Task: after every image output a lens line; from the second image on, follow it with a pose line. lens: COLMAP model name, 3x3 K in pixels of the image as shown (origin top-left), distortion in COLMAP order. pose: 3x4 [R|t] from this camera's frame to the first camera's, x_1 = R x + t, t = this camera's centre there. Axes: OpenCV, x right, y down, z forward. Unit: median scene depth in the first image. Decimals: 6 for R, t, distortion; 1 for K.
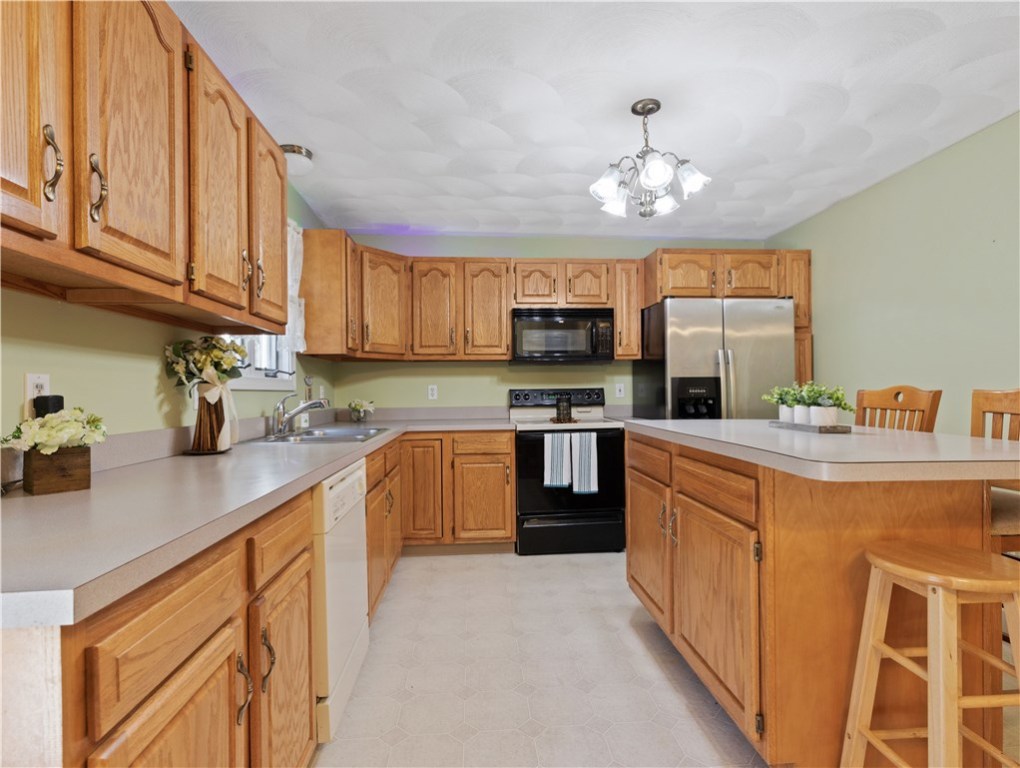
lens RADIAL K [[518.4, 0, 514.6], [0, 518.4, 387.6], [0, 0, 1]] dist [0.000620, -0.000180]
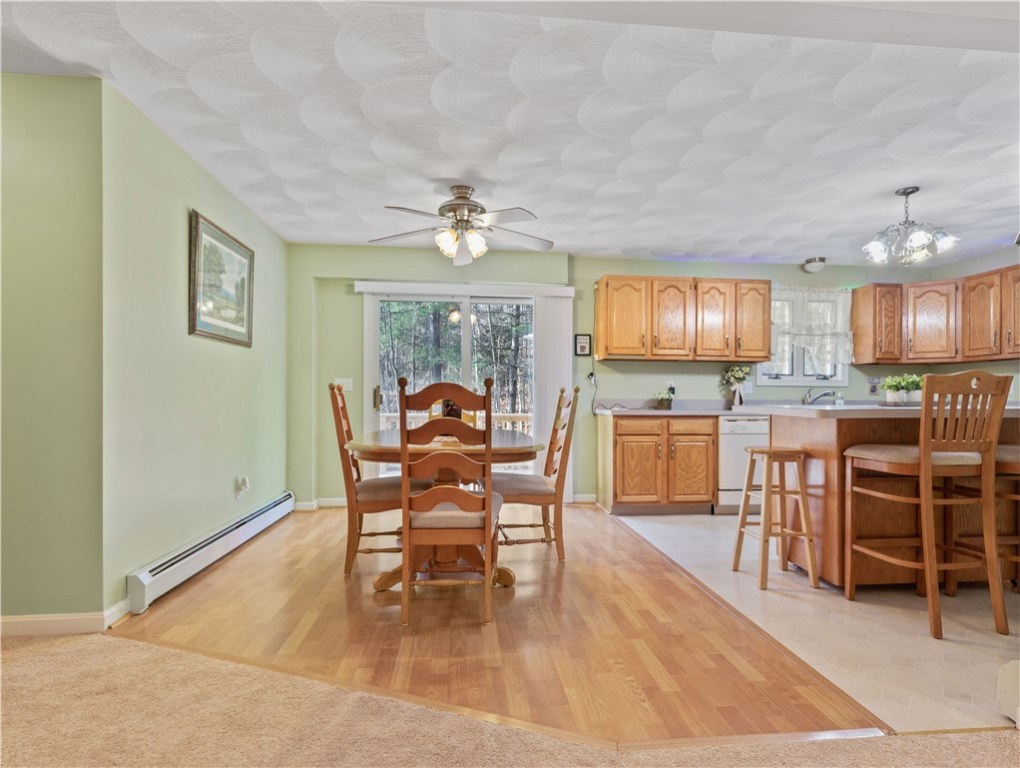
lens RADIAL K [[530.3, 0, 511.4], [0, 530.3, 400.8], [0, 0, 1]] dist [0.000832, 0.000187]
pose [[0.012960, 0.013950, -0.999819, 1.138514], [0.001571, 0.999901, 0.013971, 0.022617], [0.999915, -0.001752, 0.012937, -0.096068]]
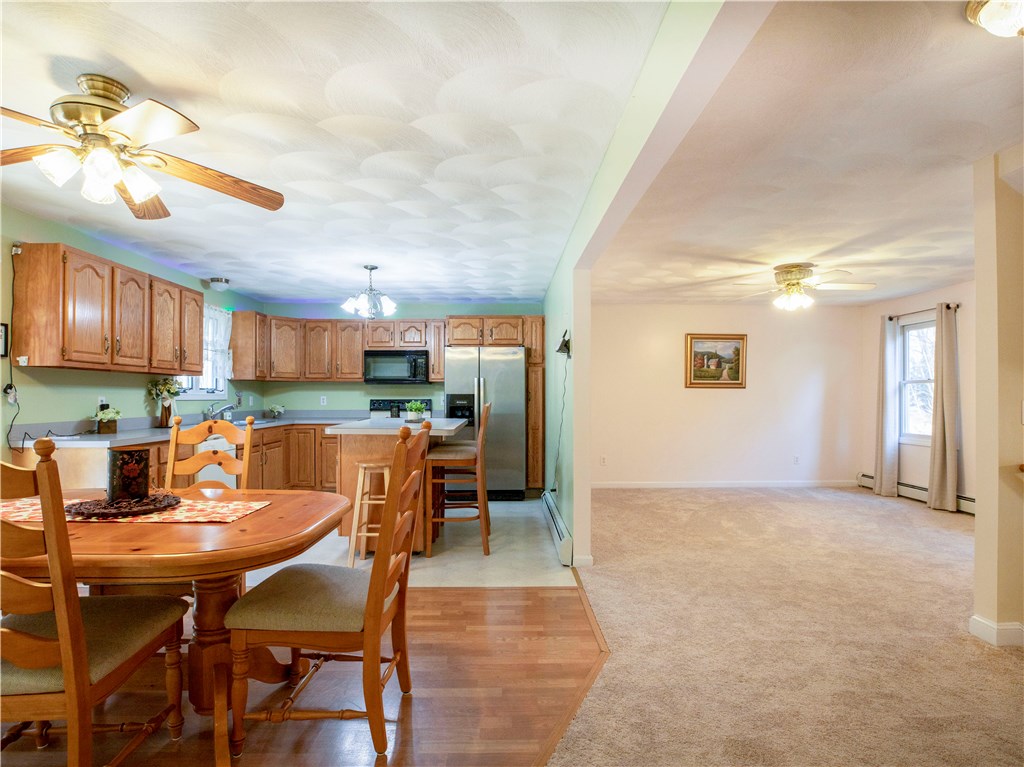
lens RADIAL K [[533.3, 0, 511.3], [0, 533.3, 391.2], [0, 0, 1]] dist [-0.024206, -0.000284]
pose [[0.997894, 0.010161, -0.064064, 0.620842], [-0.010198, 0.999948, -0.000247, -0.030677], [0.064058, 0.000900, 0.997946, -0.711455]]
